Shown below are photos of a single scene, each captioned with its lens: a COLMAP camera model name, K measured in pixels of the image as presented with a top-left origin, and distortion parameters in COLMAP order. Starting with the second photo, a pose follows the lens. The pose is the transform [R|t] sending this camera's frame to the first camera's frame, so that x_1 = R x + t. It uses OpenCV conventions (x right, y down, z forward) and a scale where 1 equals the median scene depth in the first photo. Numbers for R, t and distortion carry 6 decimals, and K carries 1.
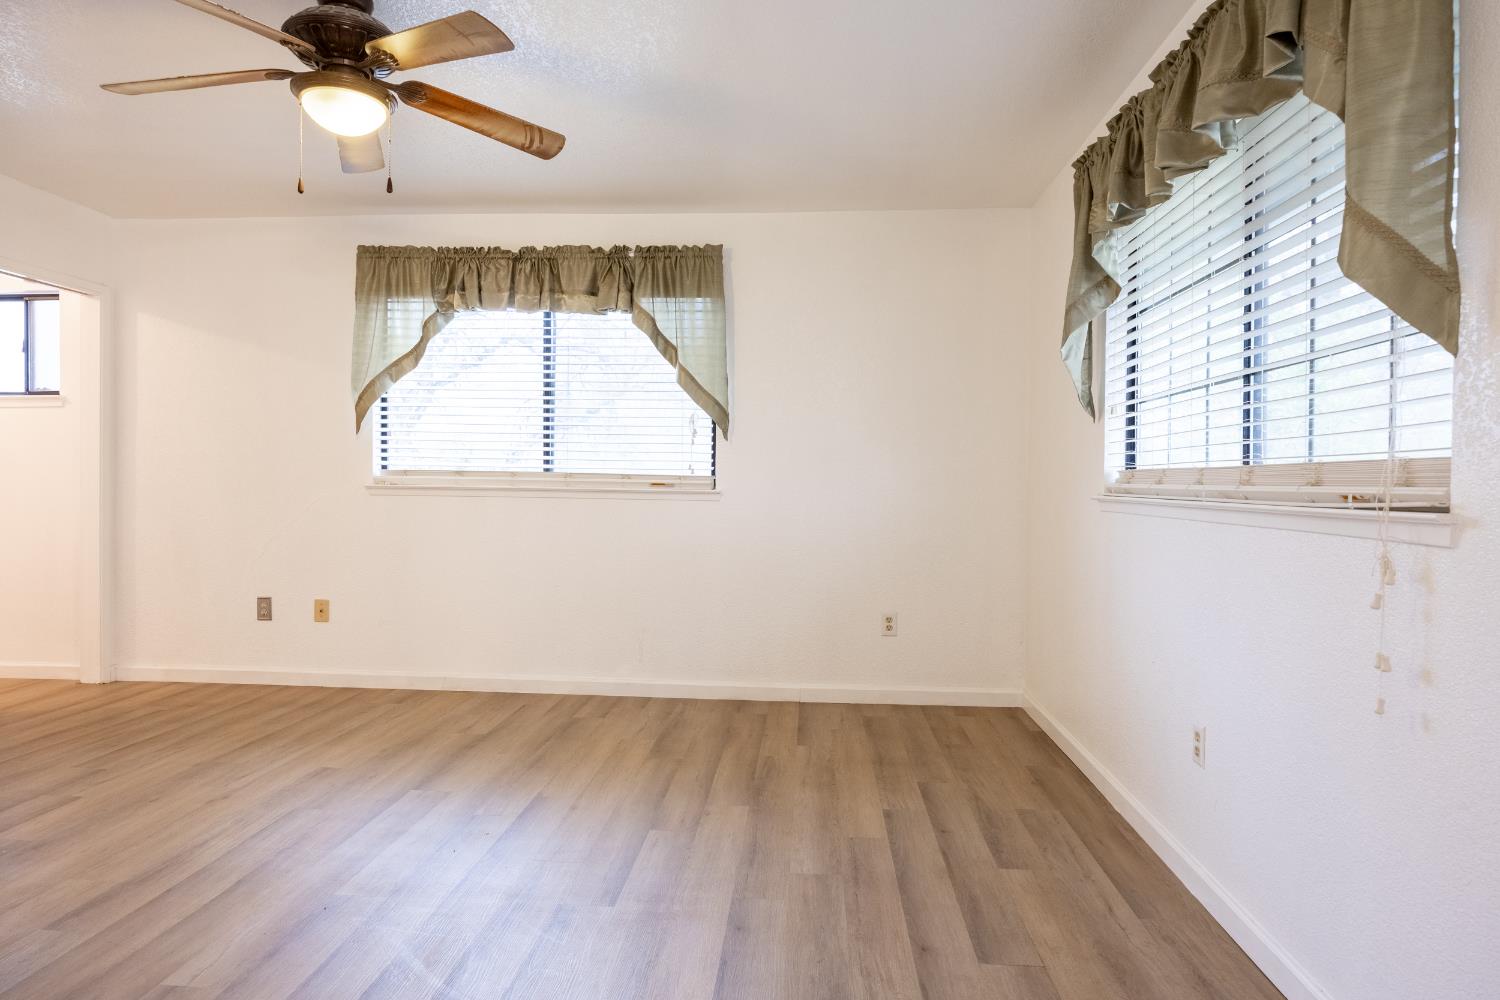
lens RADIAL K [[885.5, 0, 759.5], [0, 885.5, 501.5], [0, 0, 1]] dist [-0.005202, 0.000712]
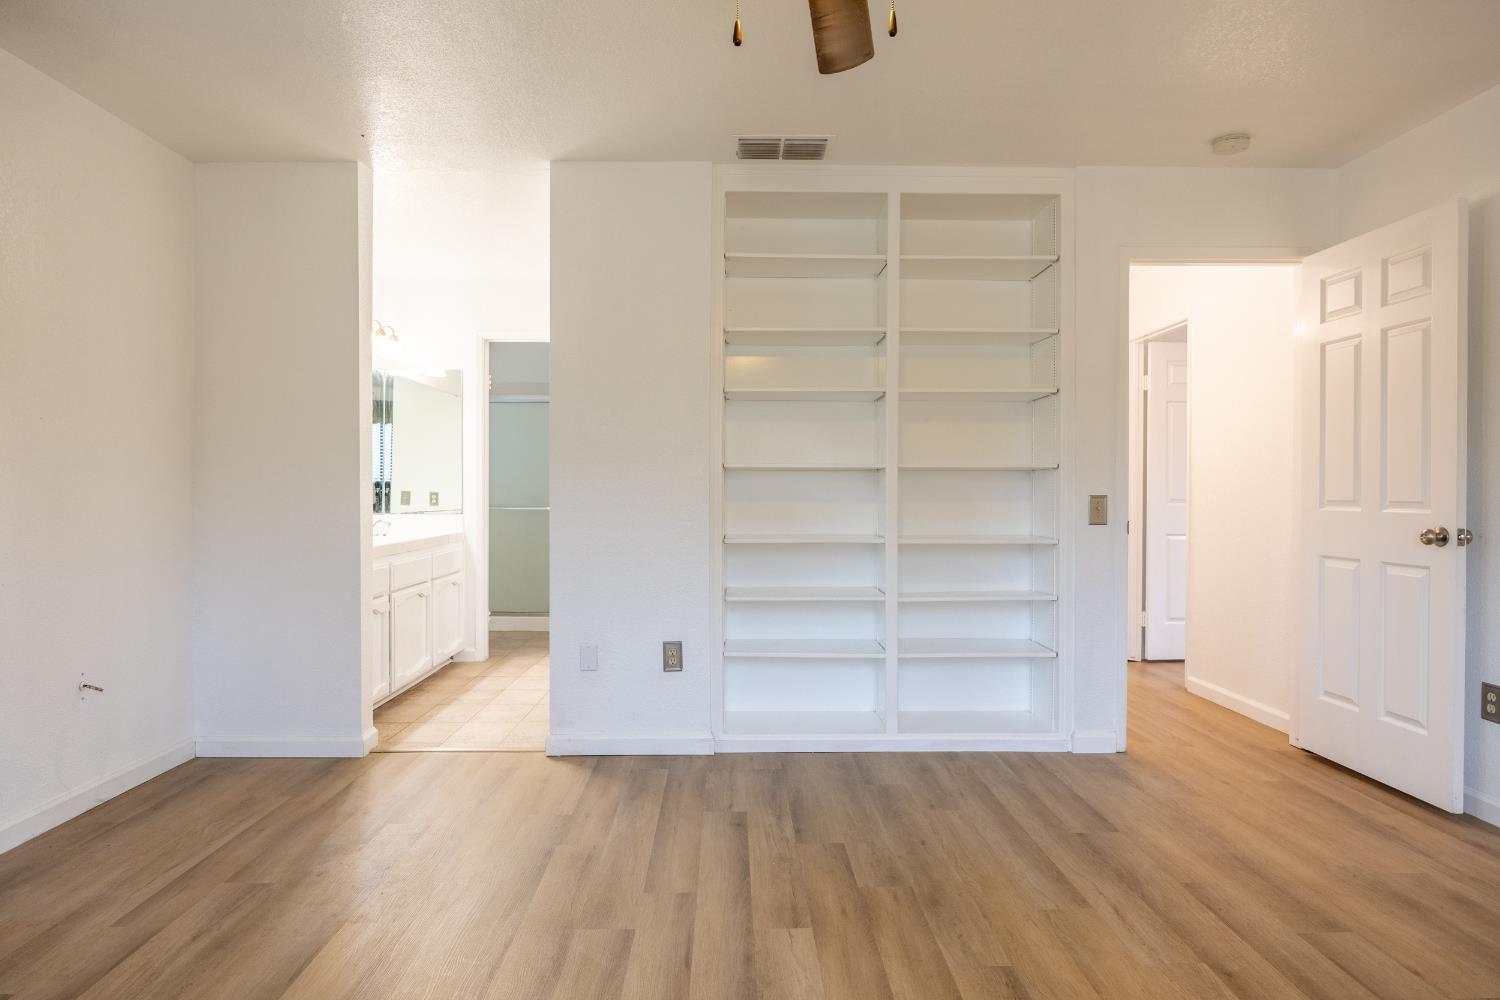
lens RADIAL K [[865.0, 0, 745.4], [0, 865.0, 493.6], [0, 0, 1]] dist [-0.002526, 0.001041]
pose [[-0.996646, -0.012155, -0.080921, -0.294191], [-0.014555, 0.999470, 0.029131, -0.037025], [0.080524, 0.030211, -0.996295, 1.264456]]
